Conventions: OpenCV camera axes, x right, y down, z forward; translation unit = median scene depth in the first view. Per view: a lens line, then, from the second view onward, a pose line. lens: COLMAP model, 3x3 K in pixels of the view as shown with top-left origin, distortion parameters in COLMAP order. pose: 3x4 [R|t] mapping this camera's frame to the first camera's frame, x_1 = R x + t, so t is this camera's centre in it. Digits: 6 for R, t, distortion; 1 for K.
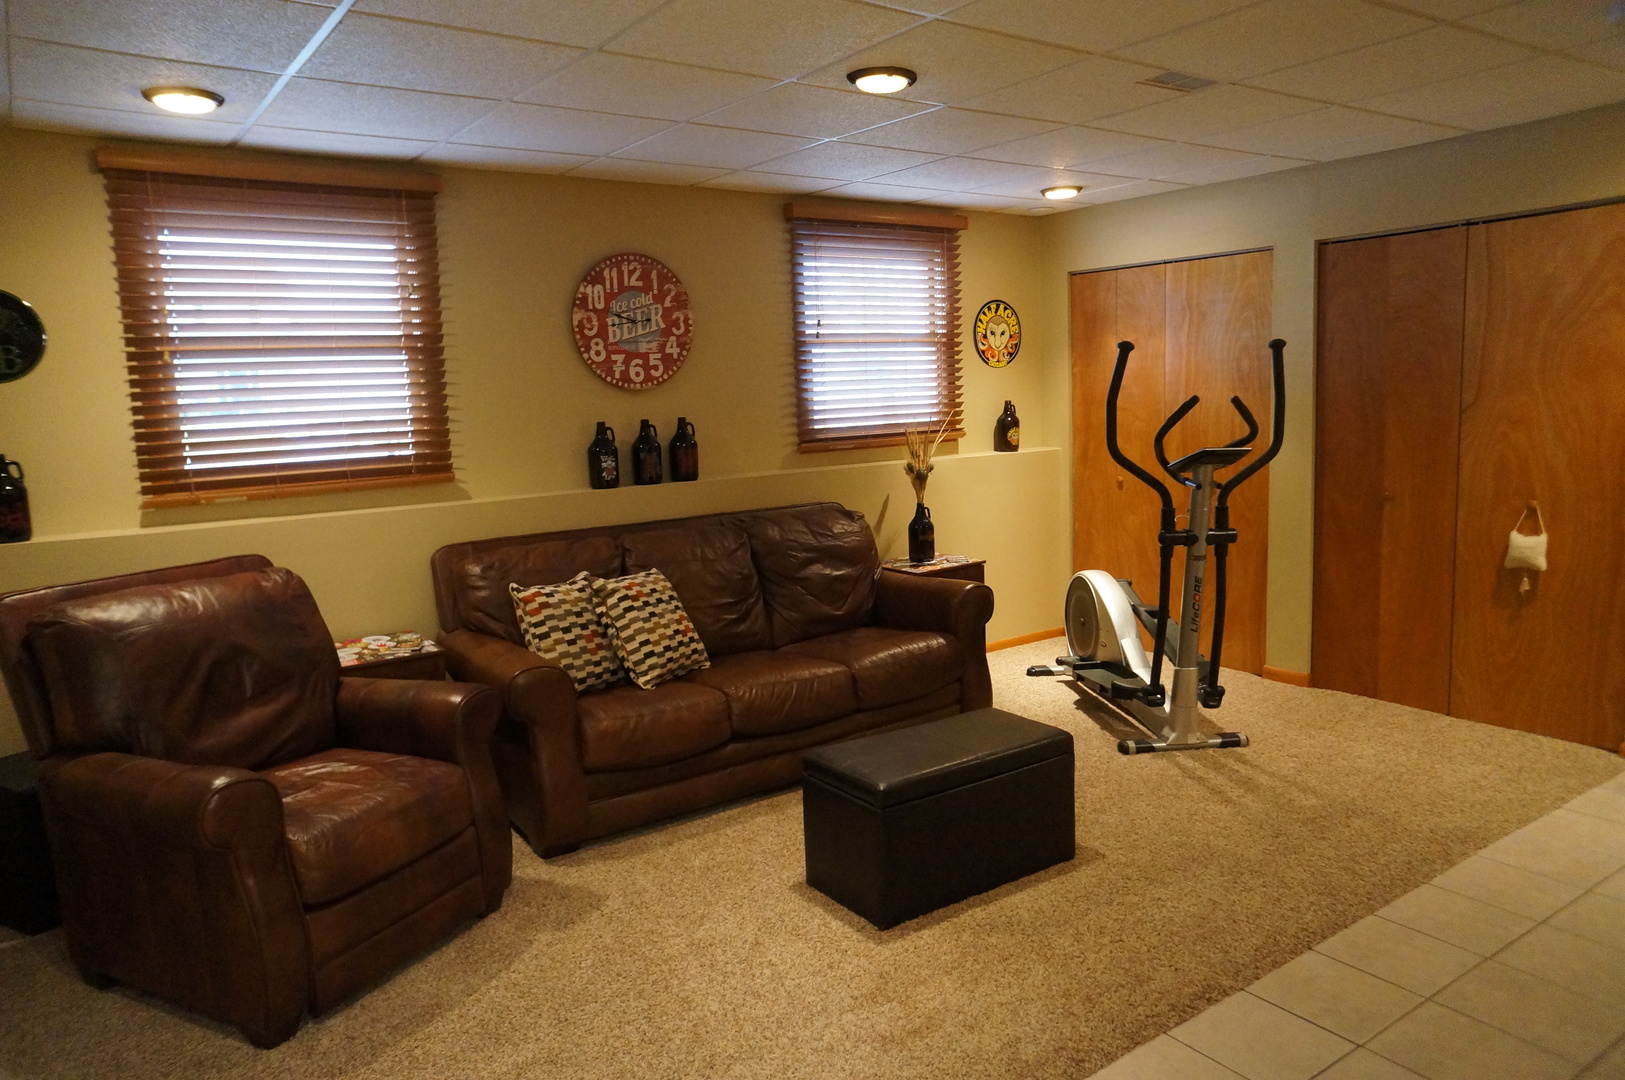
lens RADIAL K [[1093.2, 0, 802.0], [0, 1093.2, 538.4], [0, 0, 1]] dist [-0.039773, 0.050070]
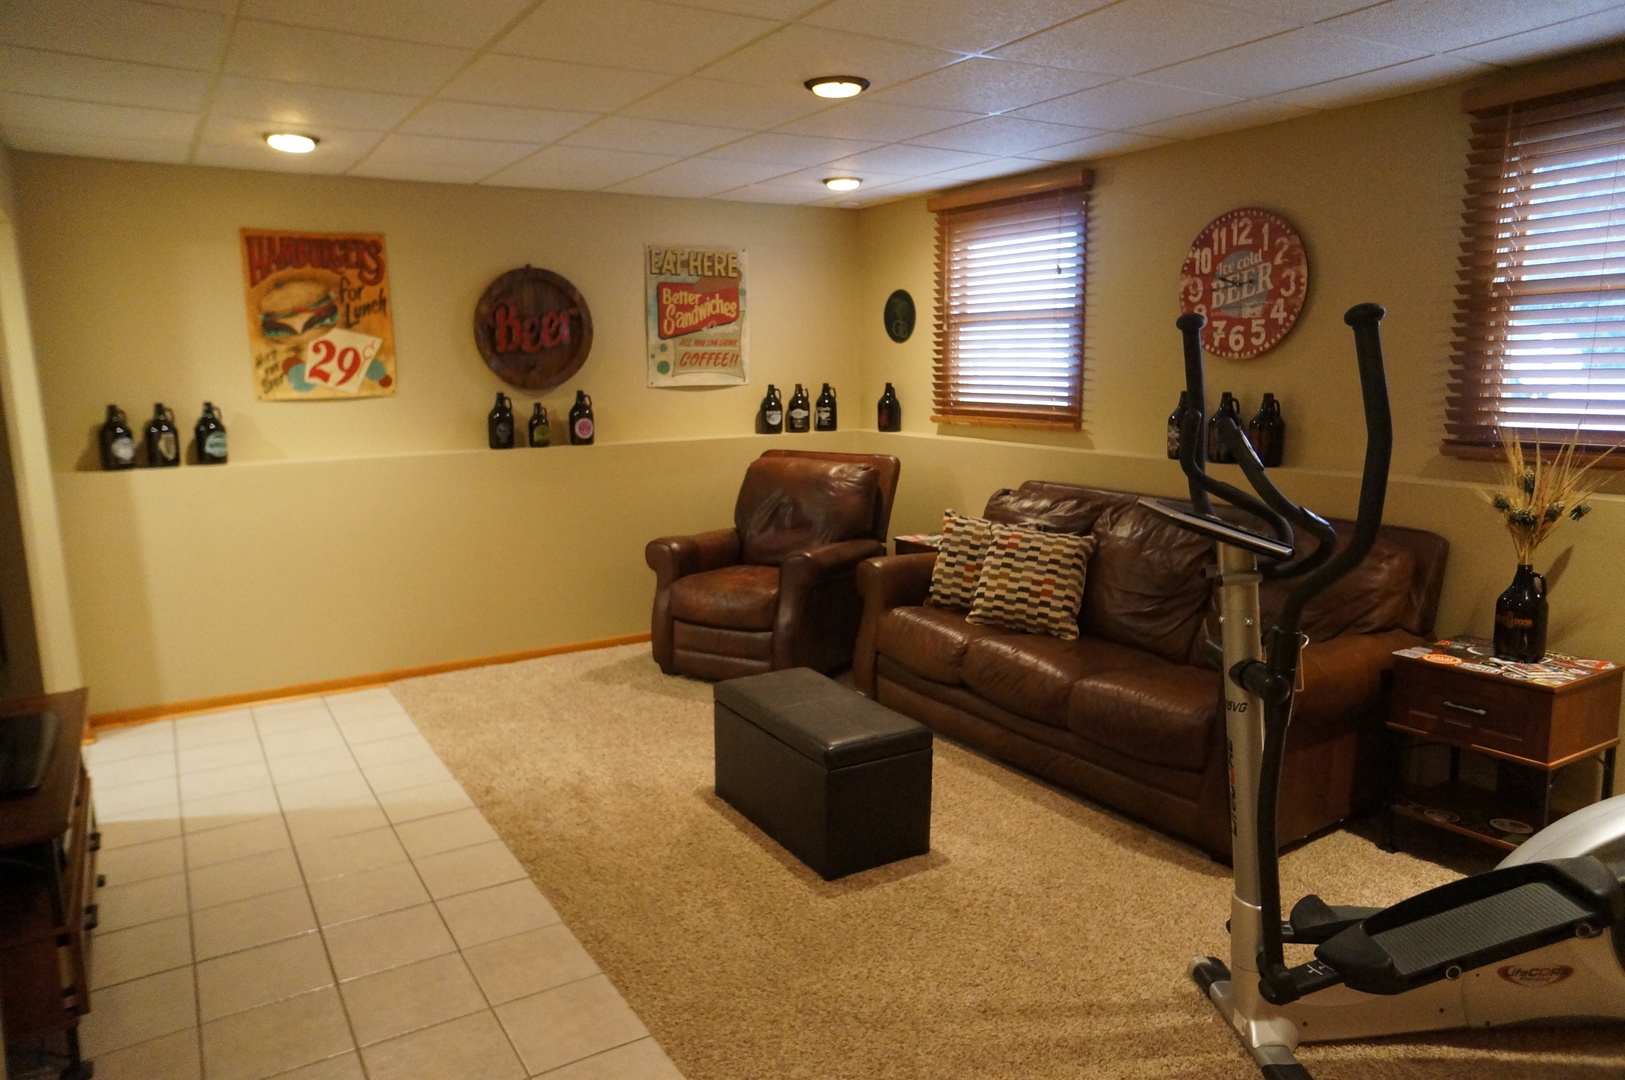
lens RADIAL K [[1093.2, 0, 802.5], [0, 1093.2, 544.0], [0, 0, 1]] dist [-0.039773, 0.050070]
pose [[-0.067933, 0.205737, -0.976247, 0.809569], [-0.122670, 0.969360, 0.212822, -0.137518], [0.990120, 0.134214, -0.040614, 0.708063]]
